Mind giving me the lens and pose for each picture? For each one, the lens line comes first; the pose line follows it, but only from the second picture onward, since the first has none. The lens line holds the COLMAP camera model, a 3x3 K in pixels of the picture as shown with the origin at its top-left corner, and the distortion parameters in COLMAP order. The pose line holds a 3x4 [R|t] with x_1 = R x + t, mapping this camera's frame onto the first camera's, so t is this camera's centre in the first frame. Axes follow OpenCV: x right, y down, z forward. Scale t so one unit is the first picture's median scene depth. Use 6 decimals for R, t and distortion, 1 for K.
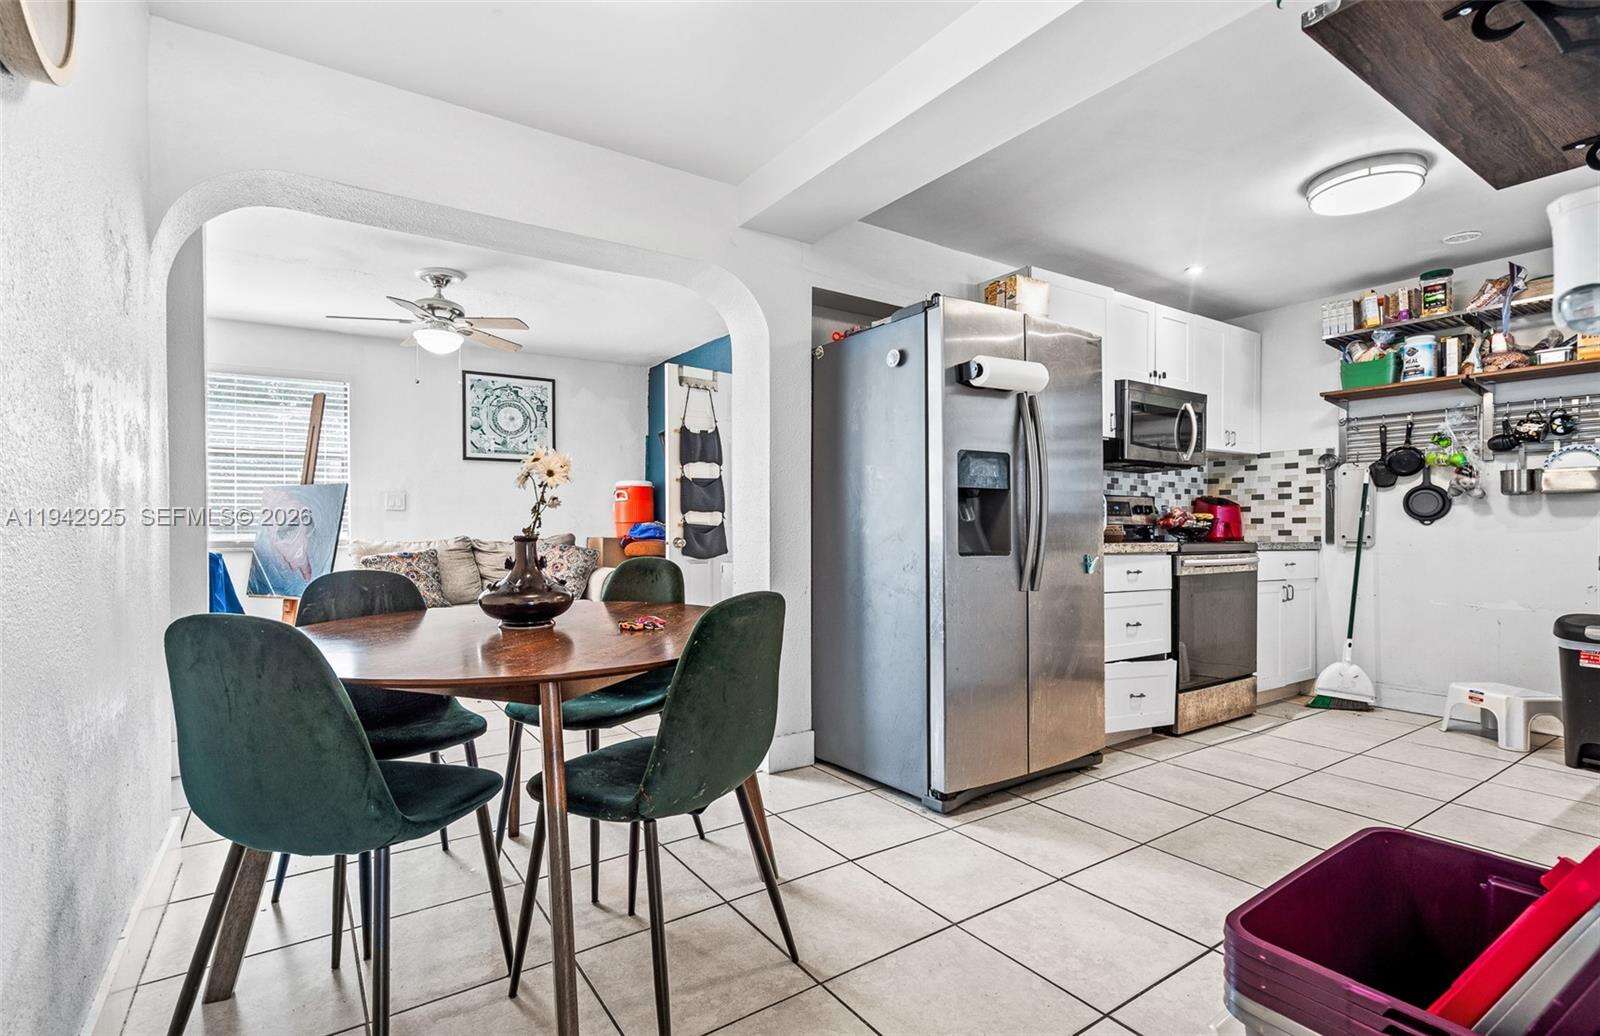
lens RADIAL K [[753.0, 0, 799.4], [0, 753.0, 532.5], [0, 0, 1]] dist [-0.001583, -0.000244]
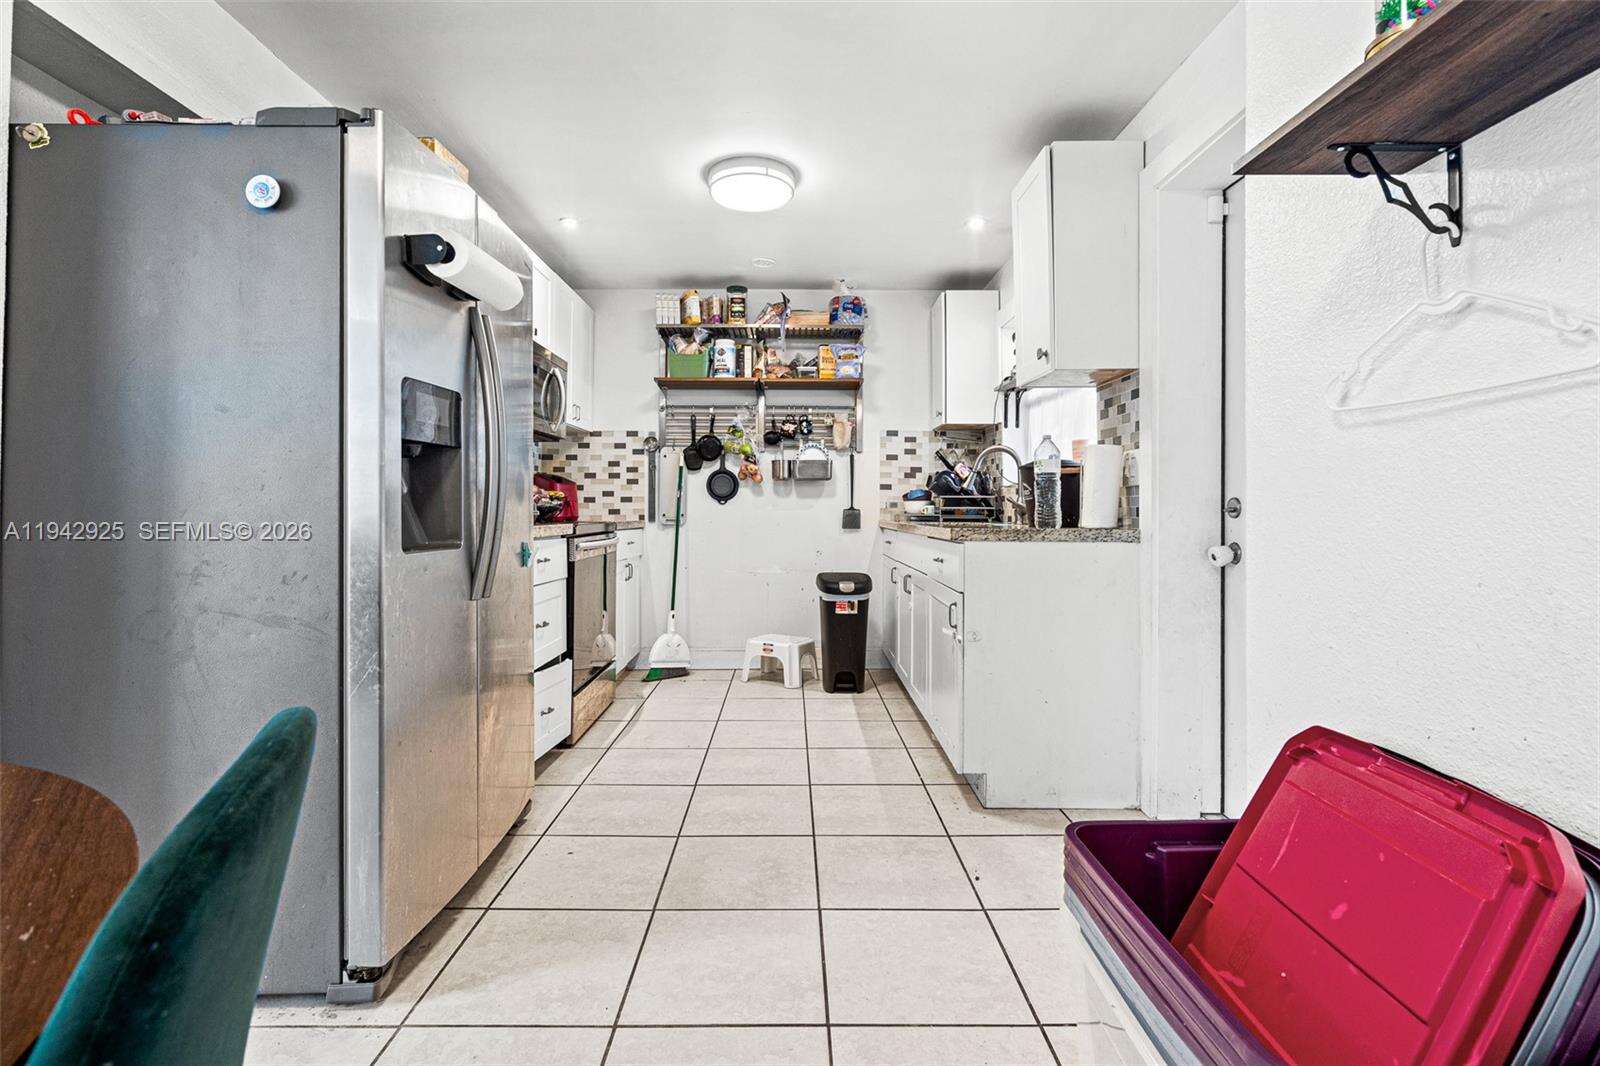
lens RADIAL K [[763.5, 0, 794.9], [0, 763.5, 495.6], [0, 0, 1]] dist [0.001721, 0.000787]
pose [[0.562676, 0.011919, 0.826592, -0.076210], [0.005408, 0.999822, -0.018098, -0.001713], [-0.826660, 0.014653, 0.562511, 0.259648]]
